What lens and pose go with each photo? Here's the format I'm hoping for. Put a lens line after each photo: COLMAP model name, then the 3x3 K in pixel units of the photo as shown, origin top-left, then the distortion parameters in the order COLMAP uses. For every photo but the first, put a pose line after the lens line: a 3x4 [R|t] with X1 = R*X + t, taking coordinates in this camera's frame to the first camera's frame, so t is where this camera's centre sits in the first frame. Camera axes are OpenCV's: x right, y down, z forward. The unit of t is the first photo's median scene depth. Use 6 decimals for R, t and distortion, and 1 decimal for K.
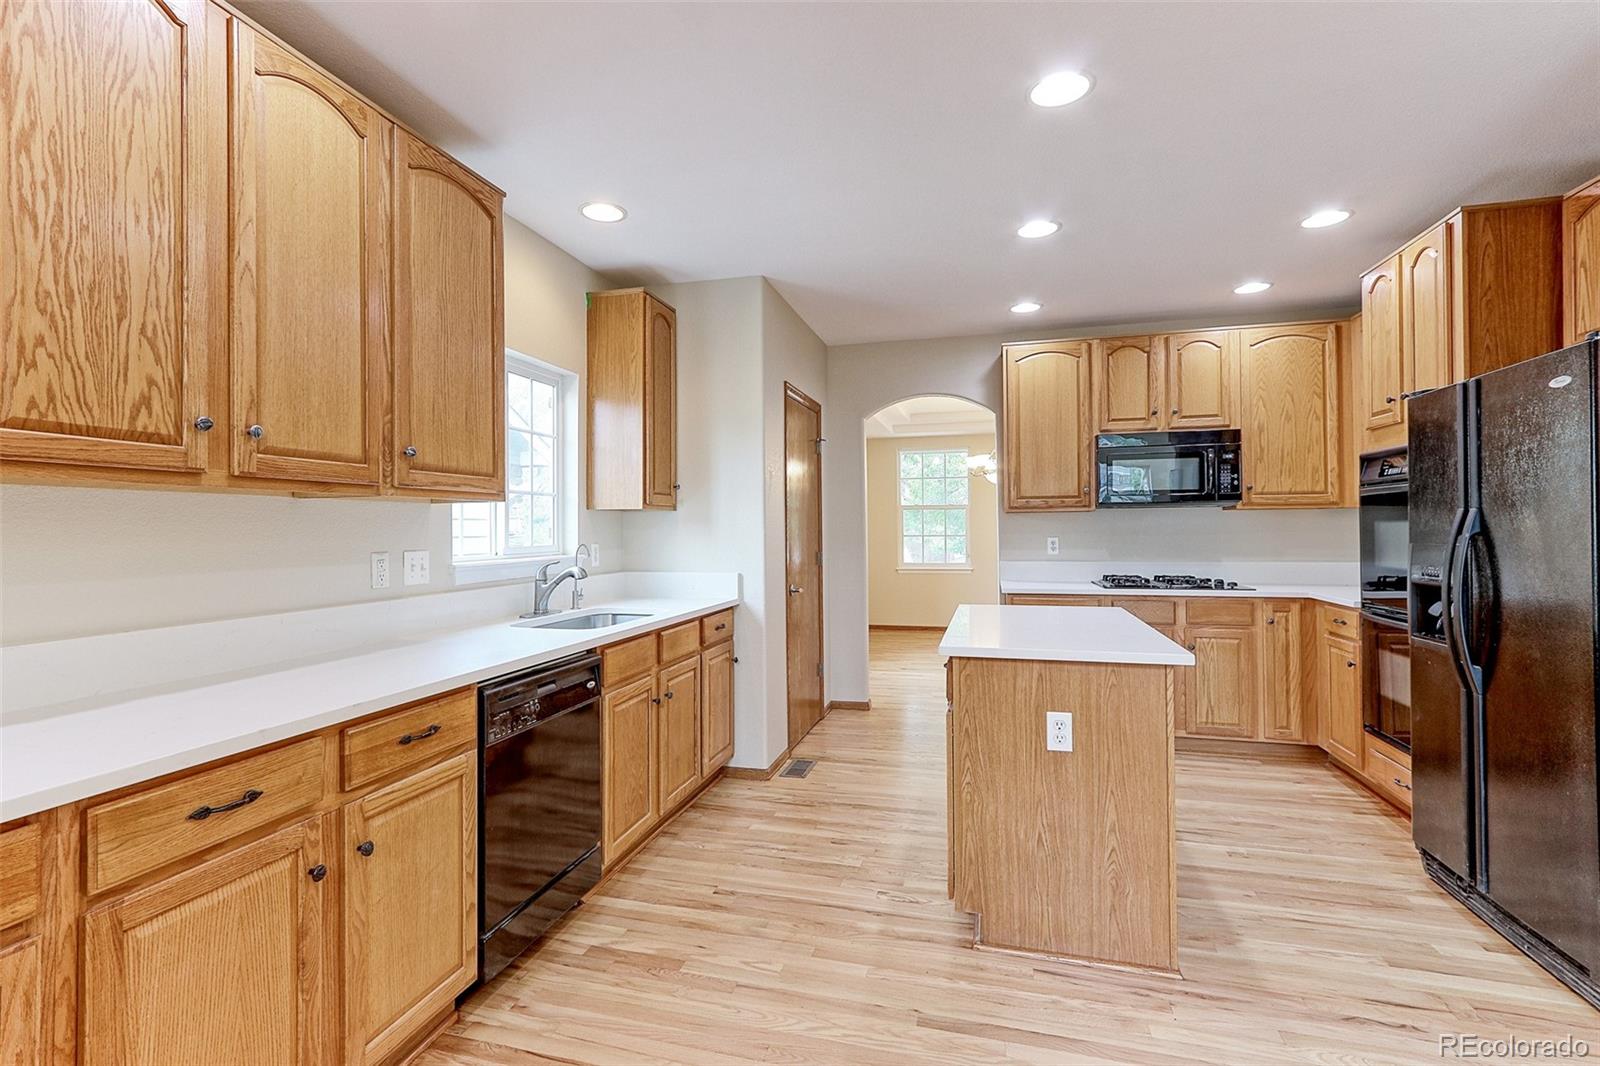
lens RADIAL K [[751.8, 0, 782.0], [0, 751.8, 519.5], [0, 0, 1]] dist [0.001331, 0.001163]
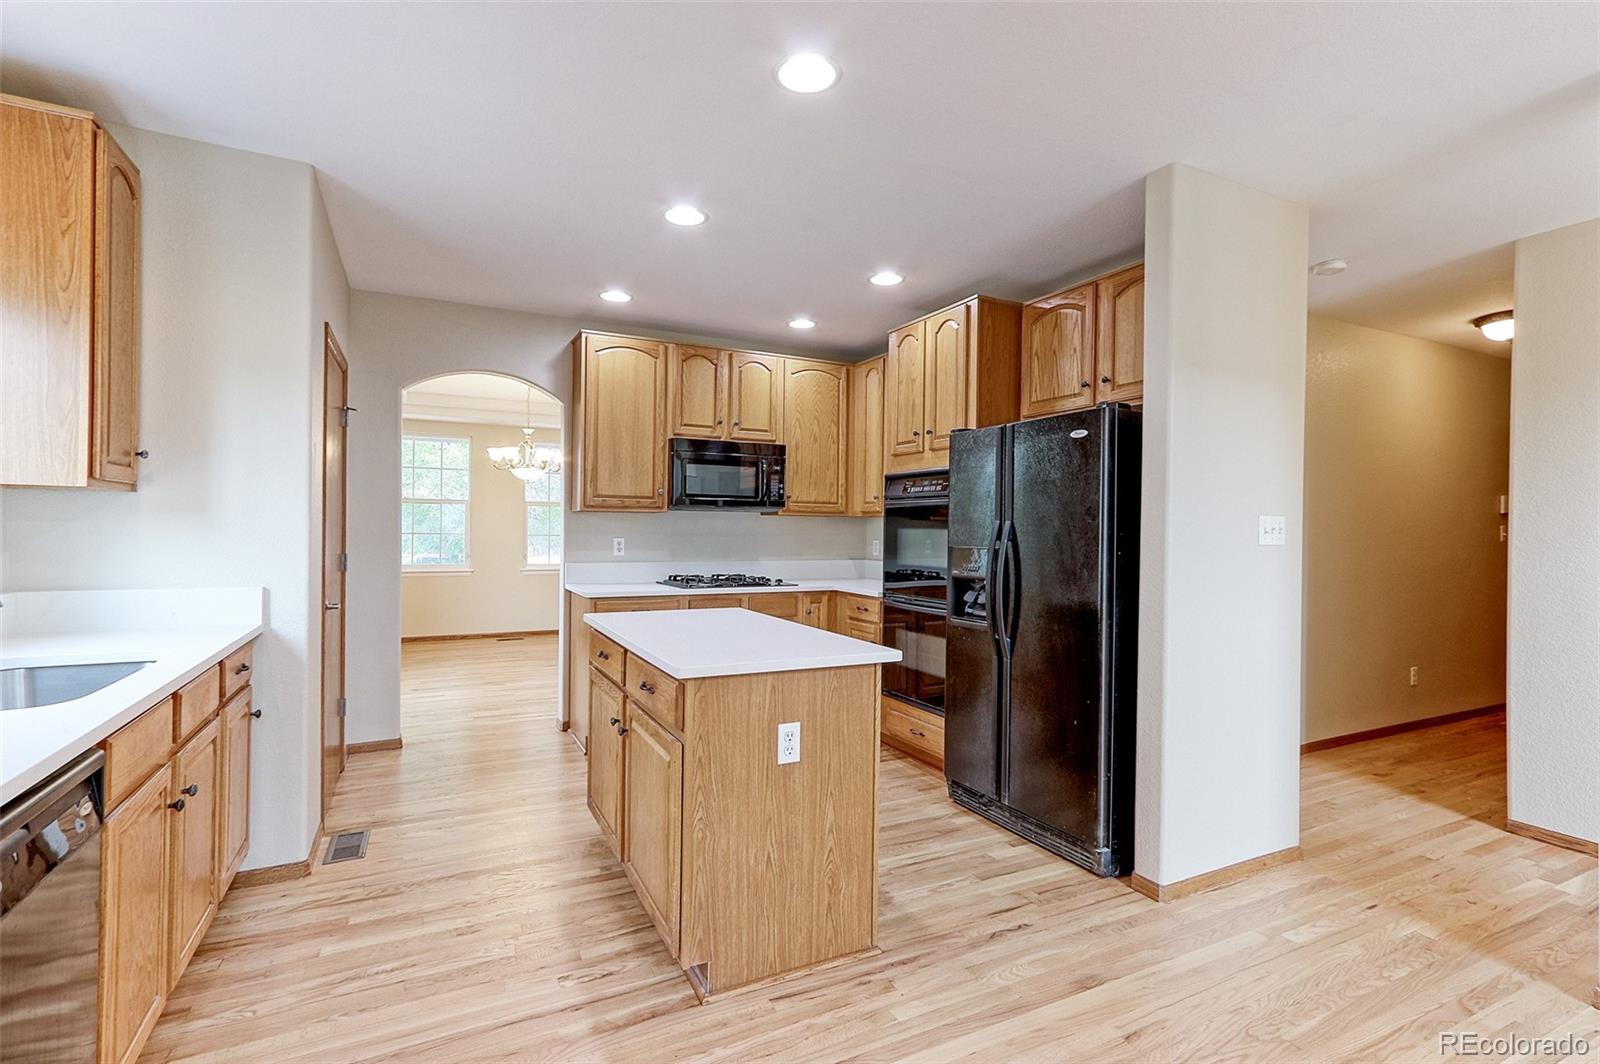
lens RADIAL K [[739.5, 0, 792.8], [0, 739.5, 530.5], [0, 0, 1]] dist [0.001861, 0.000472]
pose [[0.738316, 0.014771, 0.674293, -0.202653], [-0.026588, 0.999620, 0.007214, 0.002022], [-0.673931, -0.023255, 0.738428, 0.226508]]
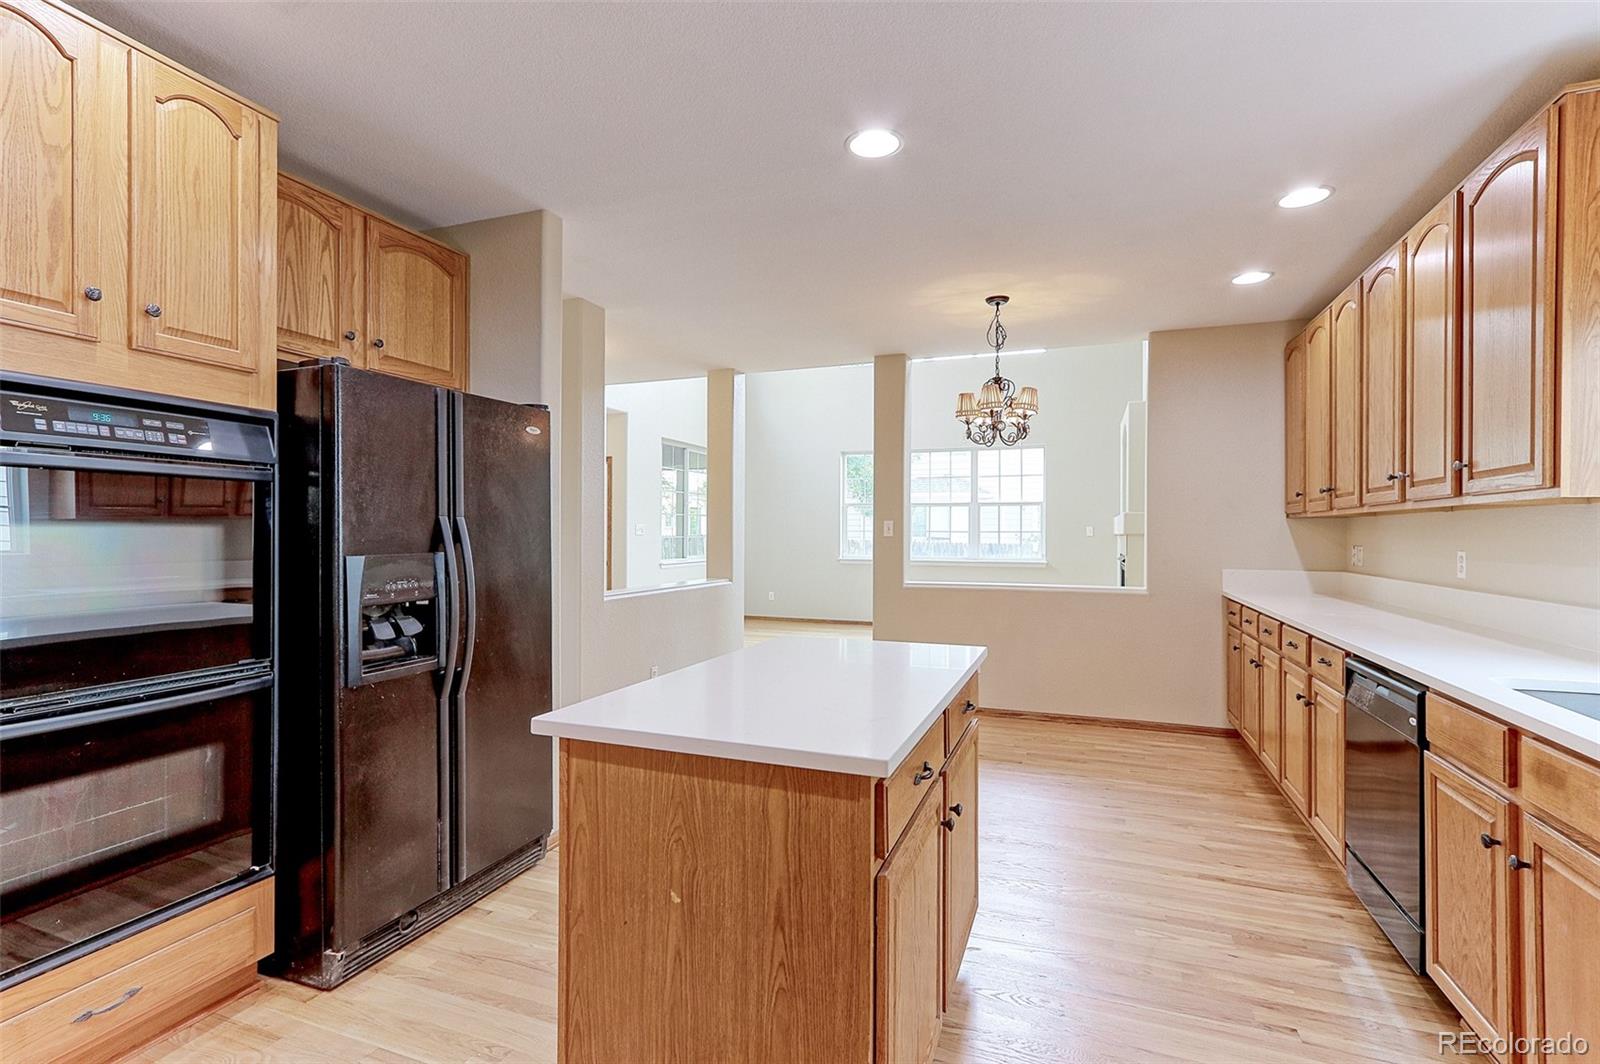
lens RADIAL K [[739.5, 0, 792.8], [0, 739.5, 530.5], [0, 0, 1]] dist [0.001861, 0.000472]
pose [[-0.995218, 0.004982, 0.097550, 0.287085], [0.003351, 0.999852, -0.016875, 0.018071], [-0.097619, -0.016467, -0.995088, 1.569356]]
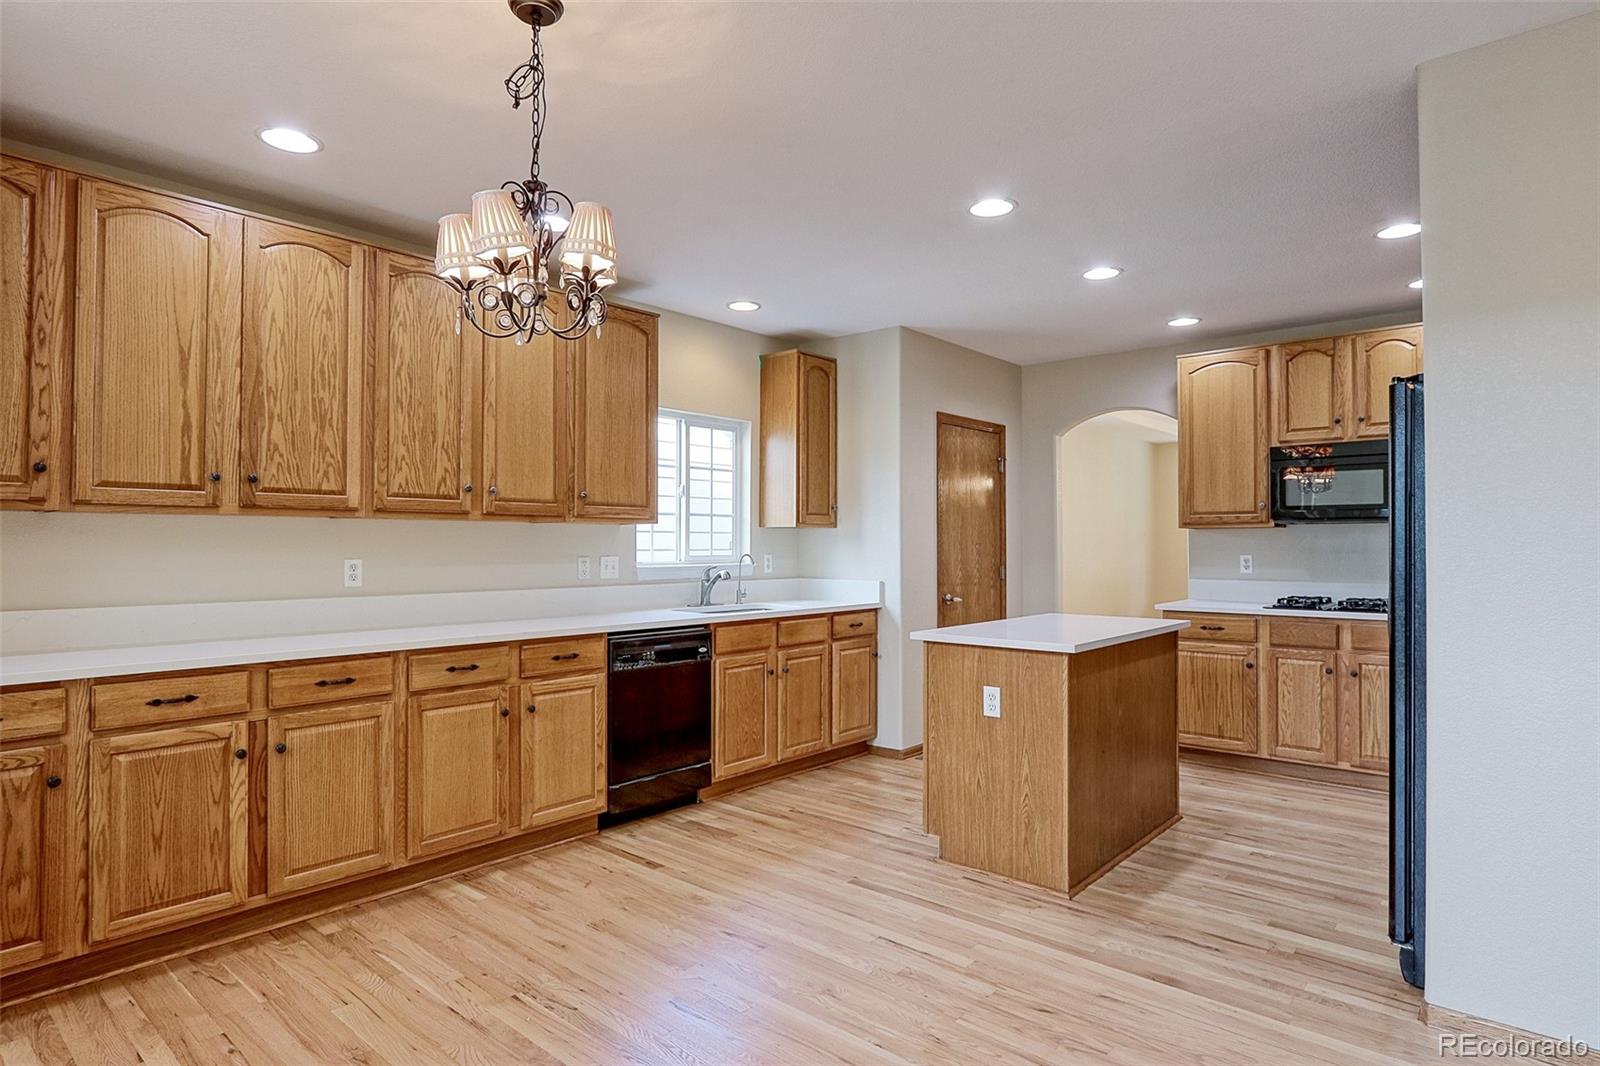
lens RADIAL K [[881.0, 0, 794.9], [0, 881.0, 528.1], [0, 0, 1]] dist [-0.020240, 0.001106]
pose [[0.902317, 0.000026, -0.431074, 0.535367], [-0.001805, 0.999991, -0.003718, -0.007751], [0.431070, 0.004133, 0.902309, -0.384124]]
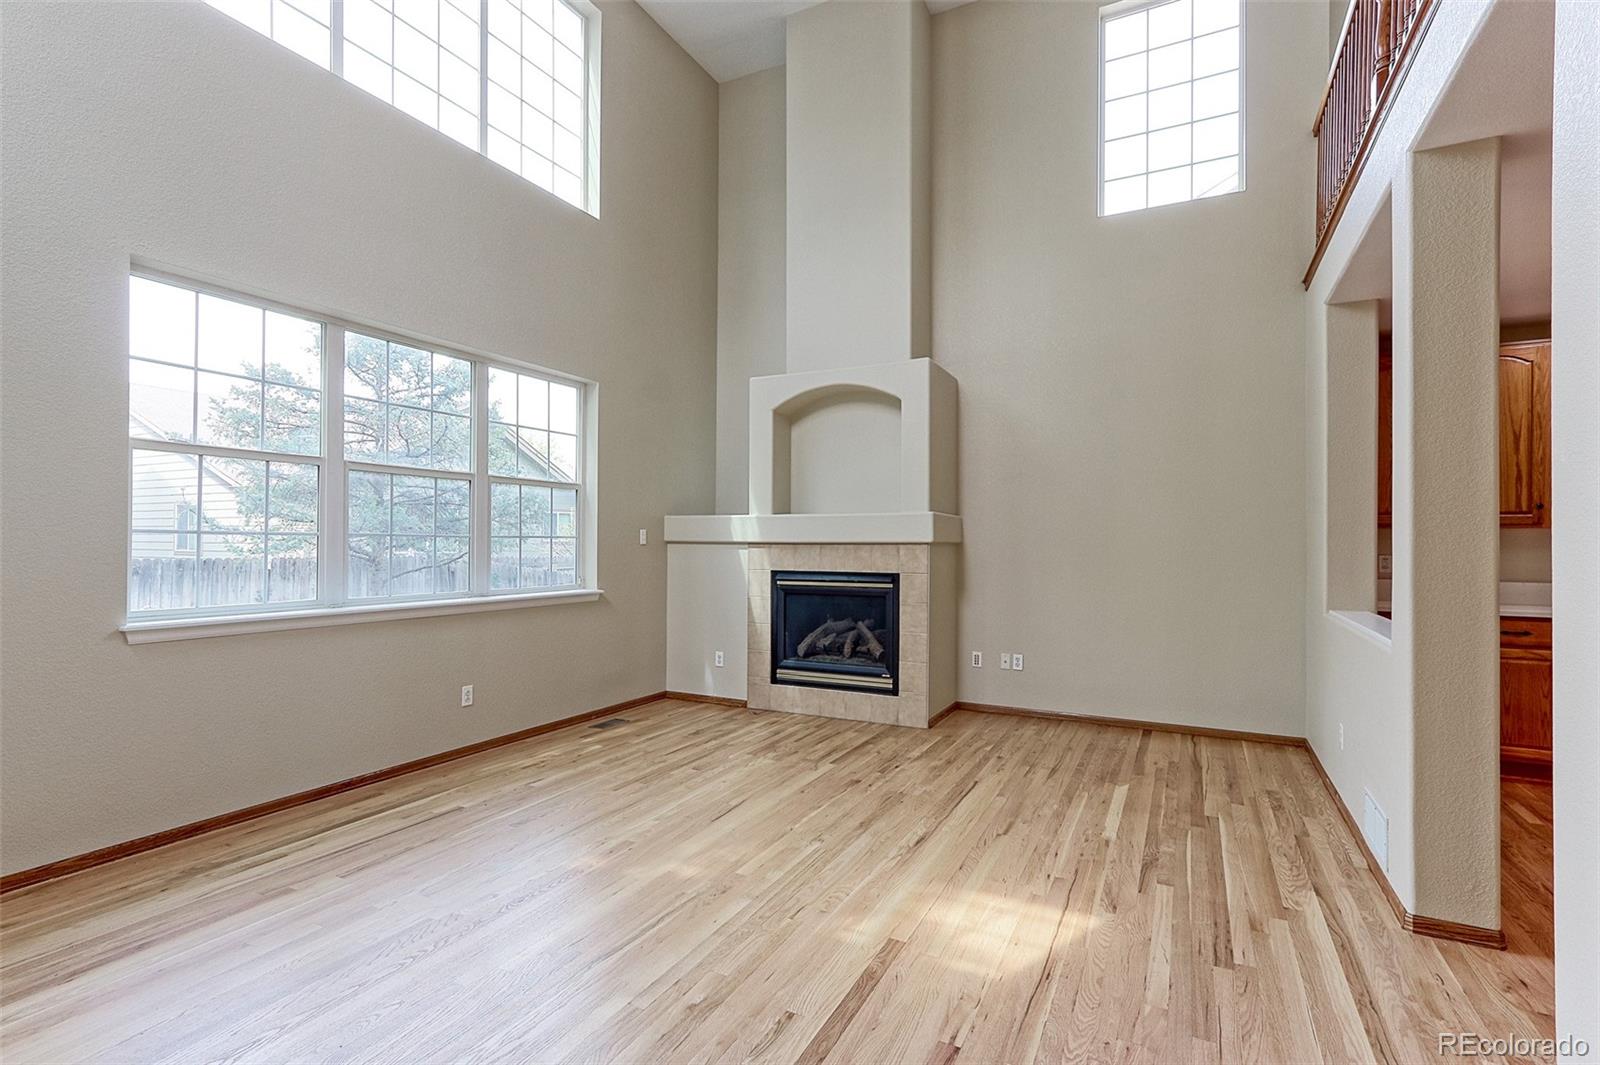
lens RADIAL K [[758.6, 0, 791.1], [0, 758.6, 537.2], [0, 0, 1]] dist [0.003042, 0.002081]
pose [[-0.205804, 0.002196, -0.978591, 1.216641], [0.009390, 0.999956, 0.000269, -0.022545], [0.978548, -0.009133, -0.205816, -0.862712]]
